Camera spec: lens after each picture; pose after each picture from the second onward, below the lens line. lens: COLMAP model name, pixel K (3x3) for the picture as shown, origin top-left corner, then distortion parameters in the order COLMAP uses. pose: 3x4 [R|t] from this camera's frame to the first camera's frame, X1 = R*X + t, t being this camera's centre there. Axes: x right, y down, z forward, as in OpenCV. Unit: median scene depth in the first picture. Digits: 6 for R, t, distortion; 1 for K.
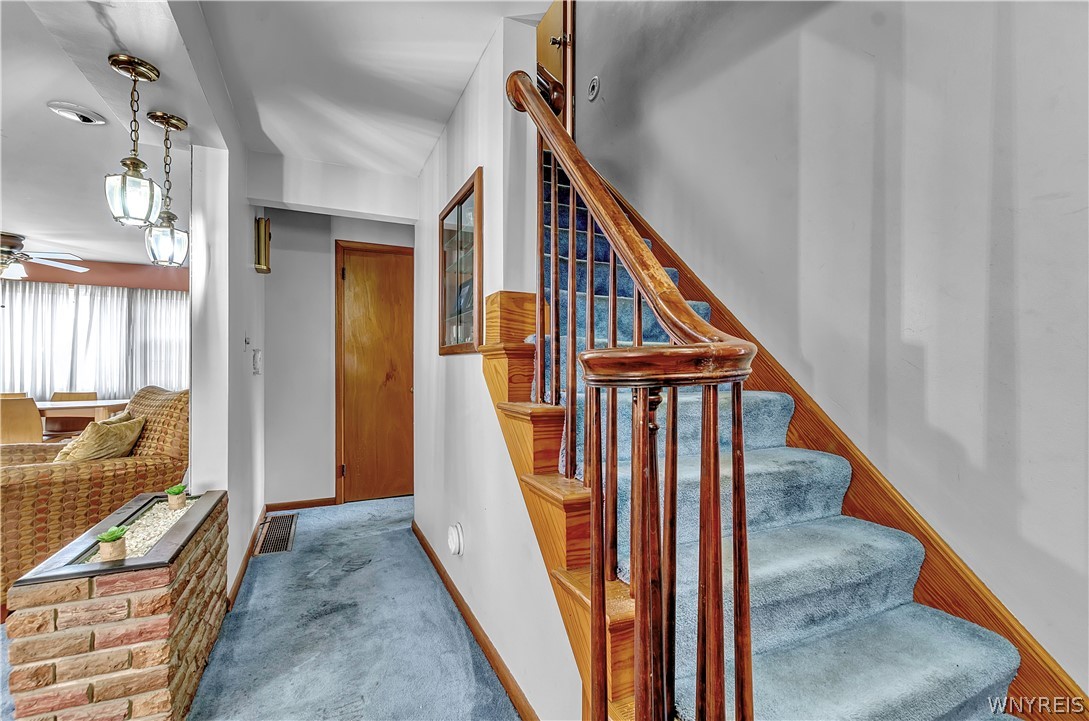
lens RADIAL K [[474.9, 0, 541.8], [0, 474.9, 361.9], [0, 0, 1]] dist [-0.000328, -0.000114]
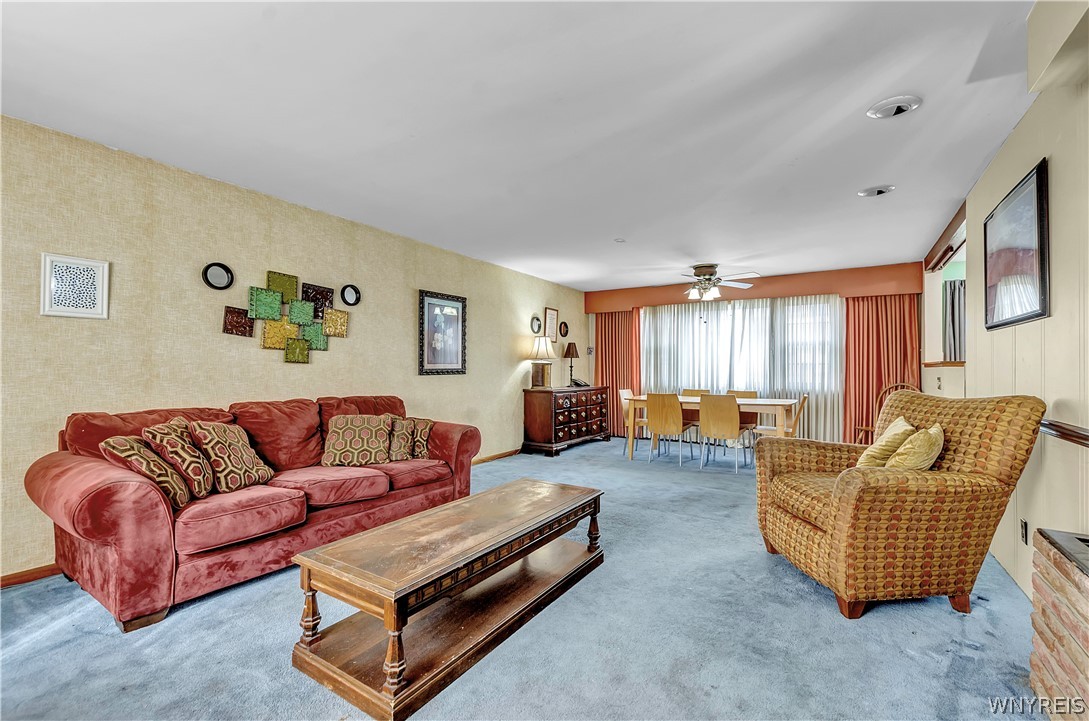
lens RADIAL K [[474.9, 0, 540.6], [0, 474.9, 363.2], [0, 0, 1]] dist [-0.000328, -0.000114]
pose [[0.535799, -0.011157, -0.844272, -0.291066], [0.010245, 0.999925, -0.006712, -0.002074], [0.844284, -0.005053, 0.535873, -0.066388]]
